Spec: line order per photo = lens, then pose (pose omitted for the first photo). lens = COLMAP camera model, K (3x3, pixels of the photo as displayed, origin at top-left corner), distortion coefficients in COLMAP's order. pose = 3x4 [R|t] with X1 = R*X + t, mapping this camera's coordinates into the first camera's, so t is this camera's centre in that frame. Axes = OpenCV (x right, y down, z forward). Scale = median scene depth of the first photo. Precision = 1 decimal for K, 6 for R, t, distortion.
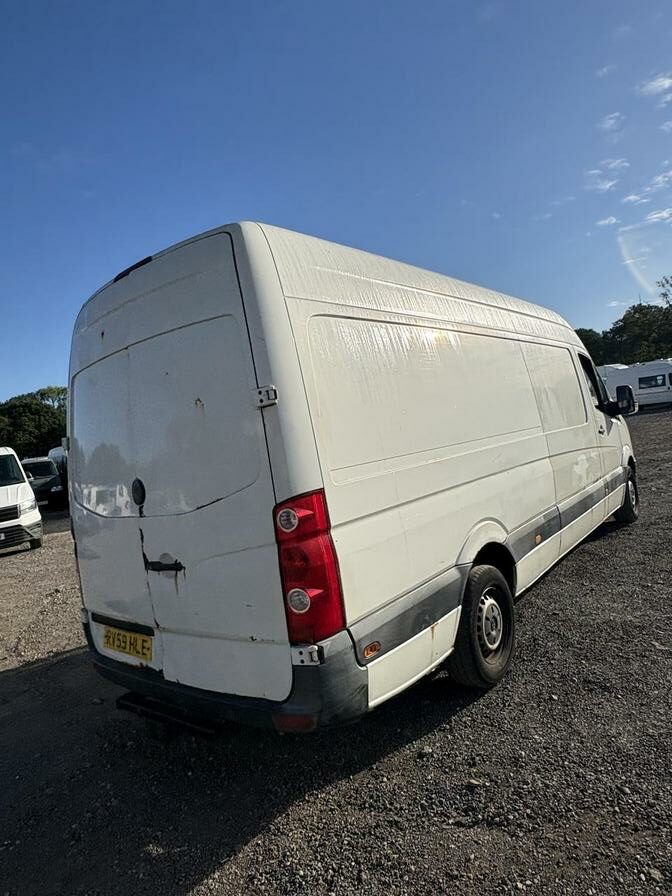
lens RADIAL K [[548.5, 0, 341.6], [0, 548.5, 445.5], [0, 0, 1]] dist [0.004190, 0.002008]
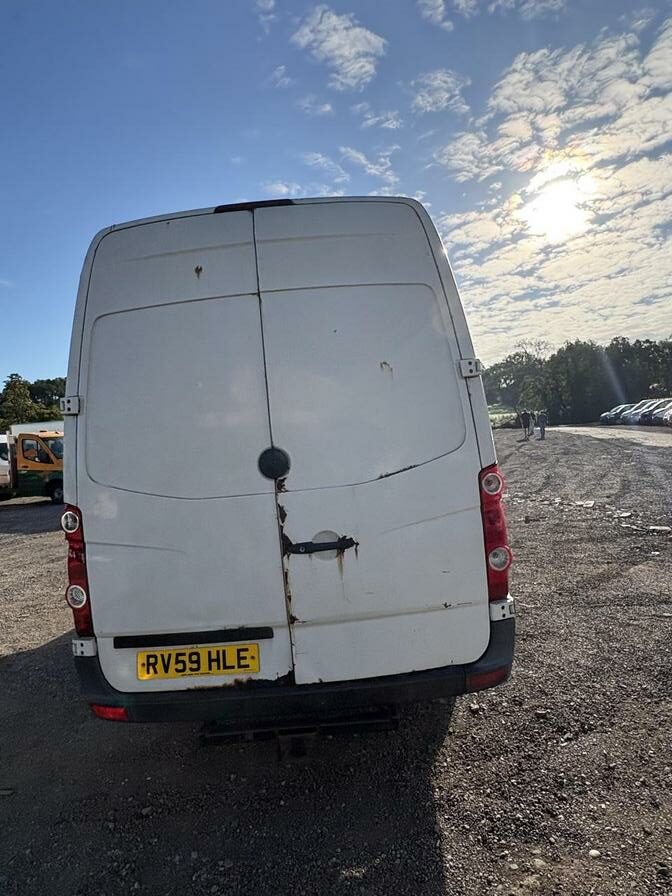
lens RADIAL K [[551.9, 0, 336.5], [0, 551.9, 450.9], [0, 0, 1]] dist [-0.001741, -0.000792]
pose [[0.784544, 0.060860, 0.617079, -0.883090], [-0.016302, 0.996852, -0.077589, 0.140757], [-0.619859, 0.050812, 0.783067, 0.297032]]
